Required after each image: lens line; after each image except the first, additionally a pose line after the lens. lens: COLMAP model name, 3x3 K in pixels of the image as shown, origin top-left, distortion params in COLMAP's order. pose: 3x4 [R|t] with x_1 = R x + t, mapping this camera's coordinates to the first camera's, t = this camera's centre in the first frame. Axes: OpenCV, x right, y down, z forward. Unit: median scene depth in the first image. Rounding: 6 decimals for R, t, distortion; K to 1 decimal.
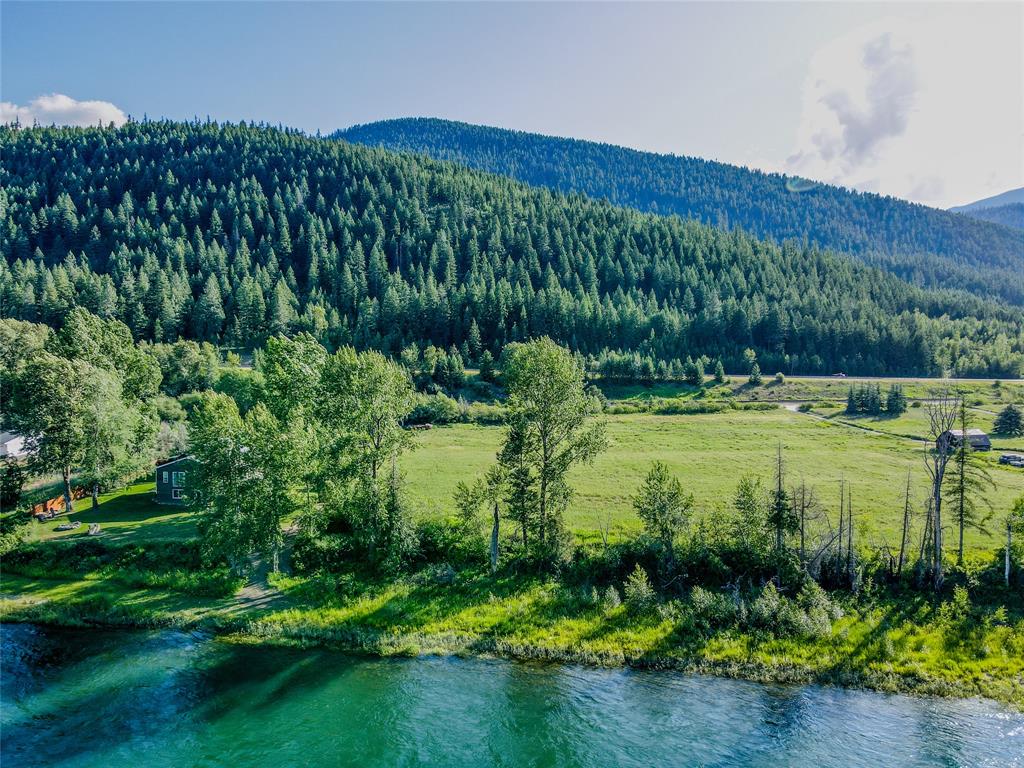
lens RADIAL K [[750.3, 0, 510.0], [0, 750.3, 386.4], [0, 0, 1]] dist [0.000190, 0.033438]
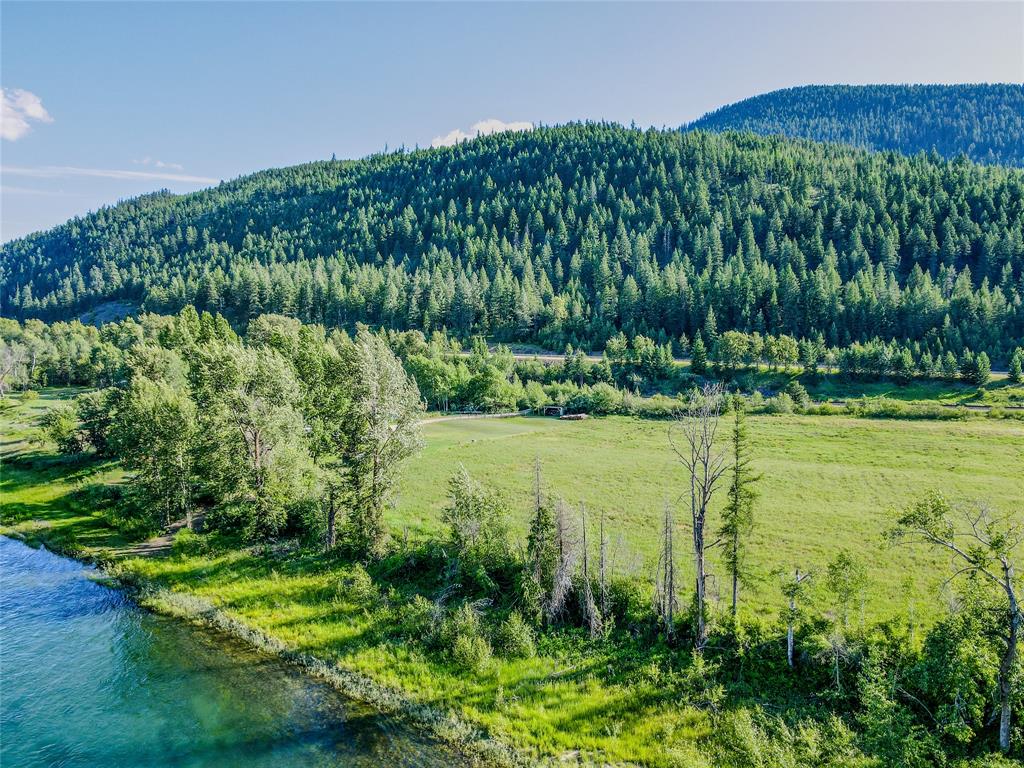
lens RADIAL K [[750.3, 0, 510.0], [0, 750.3, 386.4], [0, 0, 1]] dist [0.000190, 0.033438]
pose [[0.877854, 0.036250, -0.477555, 0.137686], [-0.027640, 0.999304, 0.025046, -0.004631], [0.478130, -0.008787, 0.878245, 0.037834]]
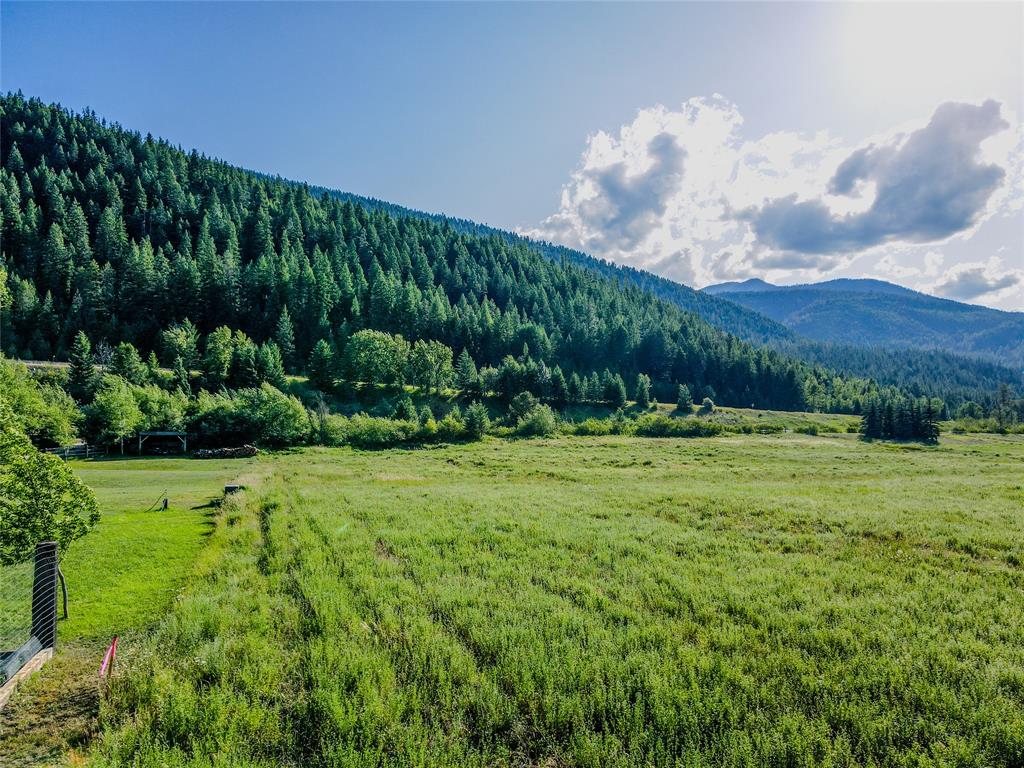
lens RADIAL K [[750.3, 0, 510.0], [0, 750.3, 386.4], [0, 0, 1]] dist [0.000190, 0.033438]
pose [[0.946475, 0.019729, 0.322174, -0.051727], [0.011141, 0.995539, -0.093693, 0.028662], [-0.322585, 0.092268, 0.942033, 0.260288]]
